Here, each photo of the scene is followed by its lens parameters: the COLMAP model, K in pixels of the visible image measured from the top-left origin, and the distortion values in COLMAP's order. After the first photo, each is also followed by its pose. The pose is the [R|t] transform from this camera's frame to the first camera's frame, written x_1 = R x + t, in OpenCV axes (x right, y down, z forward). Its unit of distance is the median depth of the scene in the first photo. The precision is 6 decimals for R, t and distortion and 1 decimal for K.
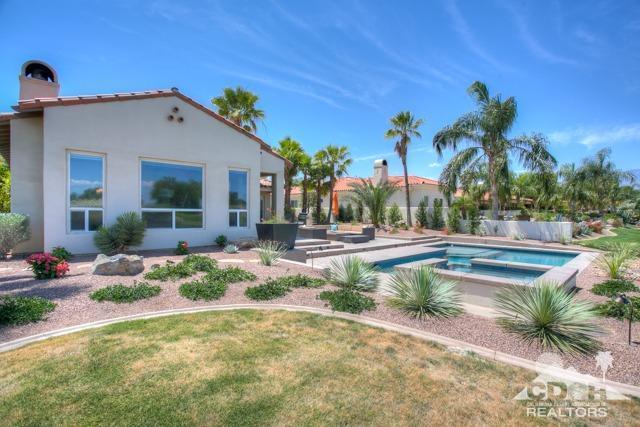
lens RADIAL K [[310.4, 0, 320.0], [0, 310.4, 213.5], [0, 0, 1]] dist [-0.066031, 0.029019]
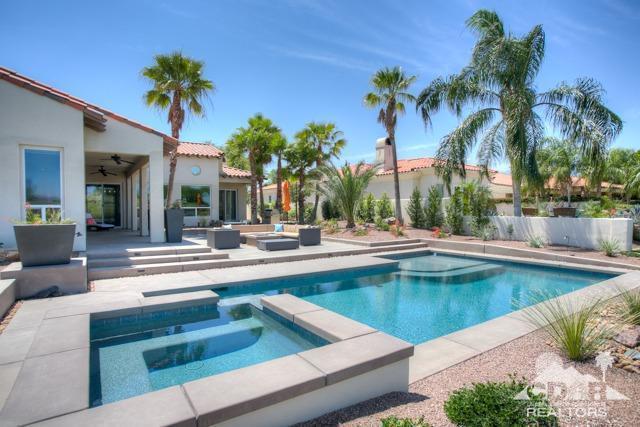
lens RADIAL K [[348.0, 0, 320.0], [0, 348.0, 213.5], [0, 0, 1]] dist [-0.023034, 0.000515]
pose [[0.986629, -0.008196, -0.162776, 0.239746], [0.010221, 0.999880, 0.011603, 0.002293], [0.162662, -0.013111, 0.986595, 0.159135]]
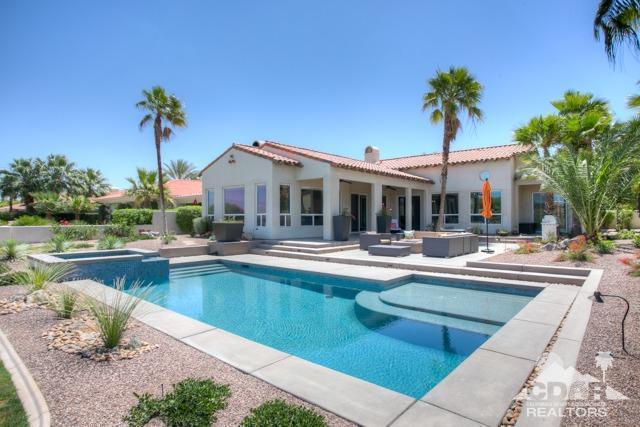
lens RADIAL K [[356.1, 0, 320.0], [0, 356.1, 213.5], [0, 0, 1]] dist [-0.061016, 0.041056]
pose [[0.109439, -0.012748, -0.993912, 0.648394], [-0.000399, 0.999917, -0.012869, 0.004043], [0.993993, 0.001805, 0.109425, 0.524436]]
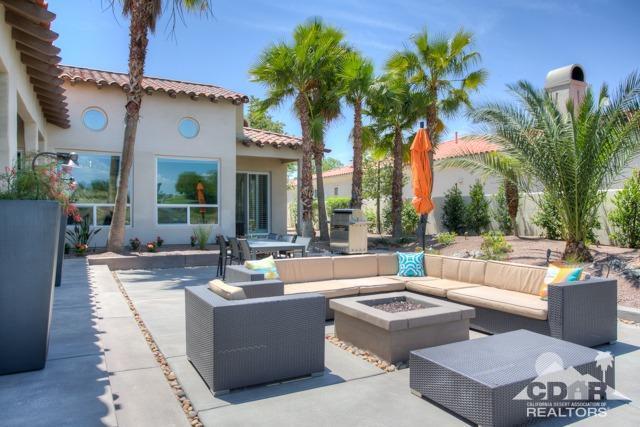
lens RADIAL K [[437.1, 0, 320.0], [0, 437.1, 213.5], [0, 0, 1]] dist [0.001412, 0.000045]
pose [[0.966992, -0.002944, -0.254790, 0.056180], [0.003479, 0.999993, 0.001647, 0.003438], [0.254783, -0.002479, 0.966995, 0.545235]]
